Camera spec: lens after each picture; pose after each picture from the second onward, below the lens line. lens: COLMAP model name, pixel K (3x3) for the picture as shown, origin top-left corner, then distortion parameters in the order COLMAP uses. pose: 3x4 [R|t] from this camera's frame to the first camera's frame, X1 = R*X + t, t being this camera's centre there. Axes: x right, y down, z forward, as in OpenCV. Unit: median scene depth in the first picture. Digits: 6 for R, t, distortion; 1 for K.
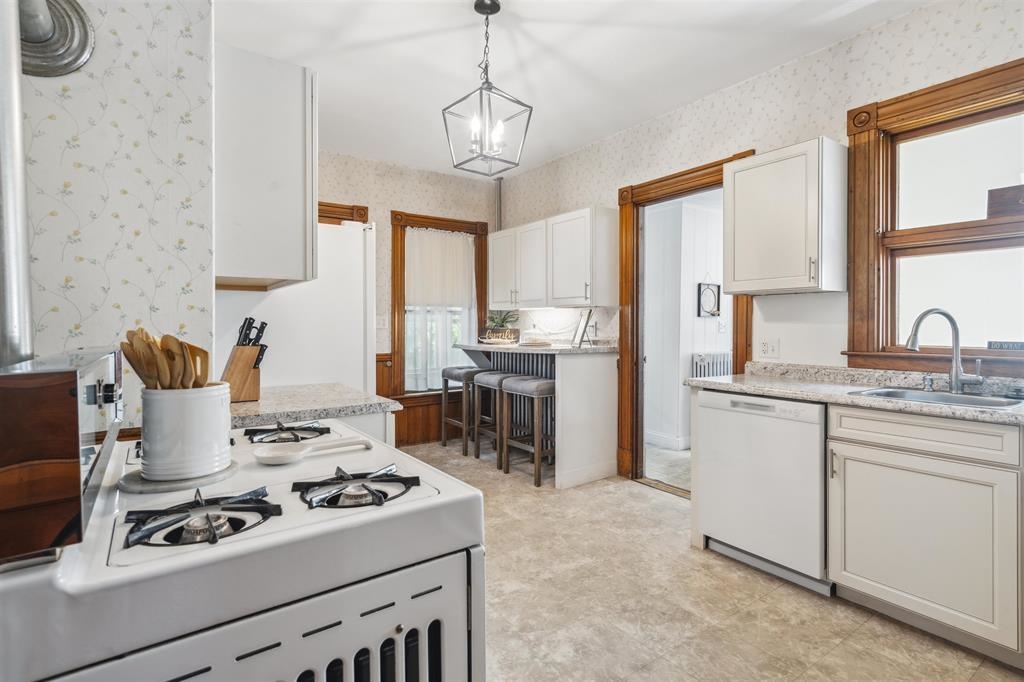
lens RADIAL K [[498.3, 0, 514.9], [0, 498.3, 331.6], [0, 0, 1]] dist [0.000436, 0.000481]
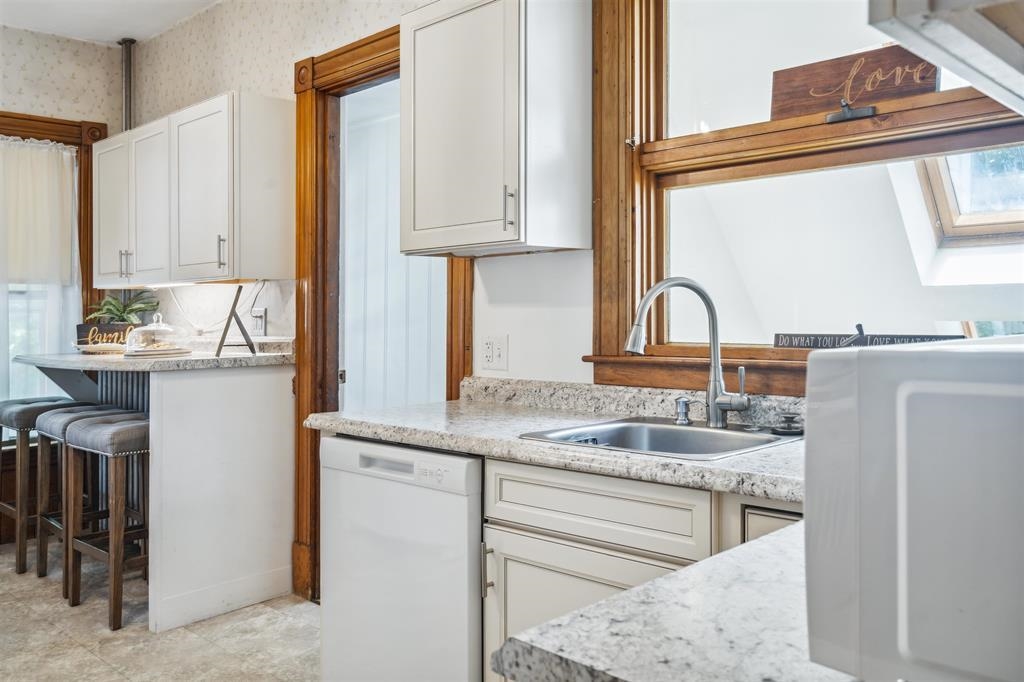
lens RADIAL K [[840.7, 0, 513.5], [0, 840.7, 316.3], [0, 0, 1]] dist [0.004927, -0.000988]
pose [[0.982680, -0.016441, 0.184580, 0.274532], [0.018252, 0.999800, -0.008117, 0.001183], [-0.184409, 0.011345, 0.982784, 0.059293]]
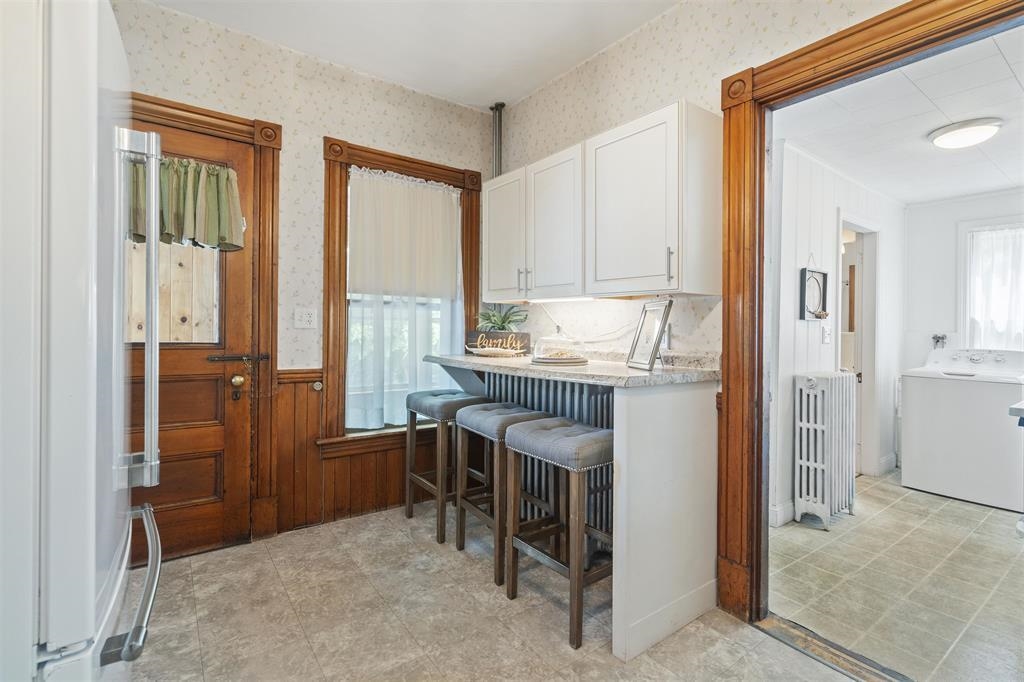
lens RADIAL K [[475.8, 0, 512.0], [0, 475.8, 341.0], [0, 0, 1]] dist [0.002200, 0.000310]
pose [[0.999810, 0.011884, 0.015441, -0.028076], [-0.012185, 0.999735, 0.019523, -0.007944], [-0.015205, -0.019707, 0.999690, 0.486320]]
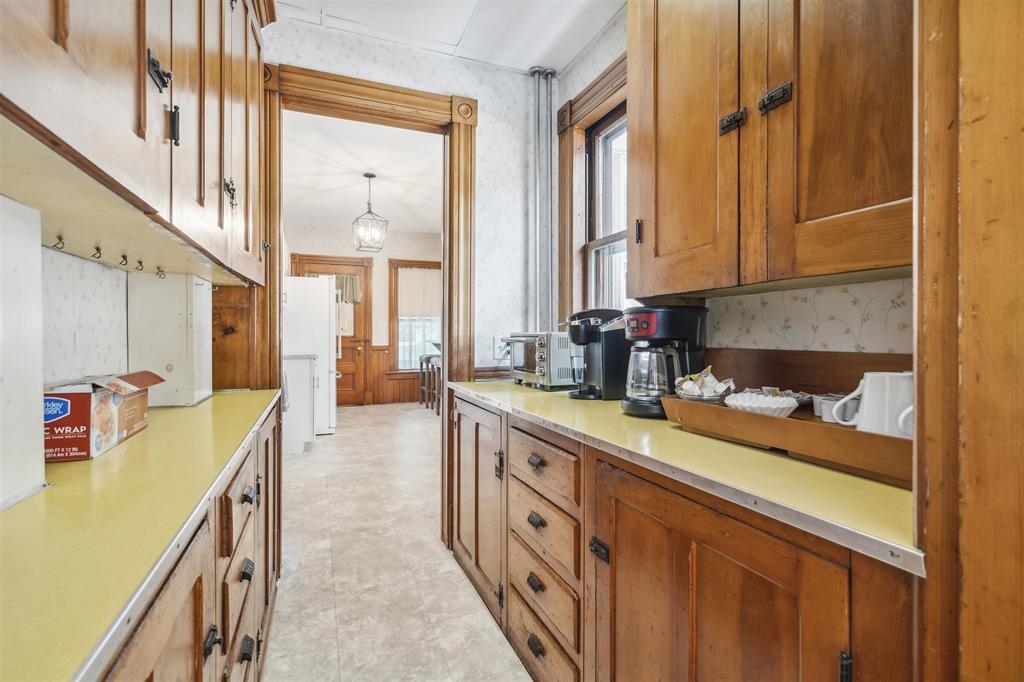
lens RADIAL K [[452.7, 0, 512.0], [0, 452.7, 341.0], [0, 0, 1]] dist [-0.027726, -0.000070]
pose [[0.977125, 0.000851, -0.212663, 0.548942], [-0.000168, 0.999995, 0.003228, 0.026929], [0.212664, -0.003118, 0.977120, -0.427521]]
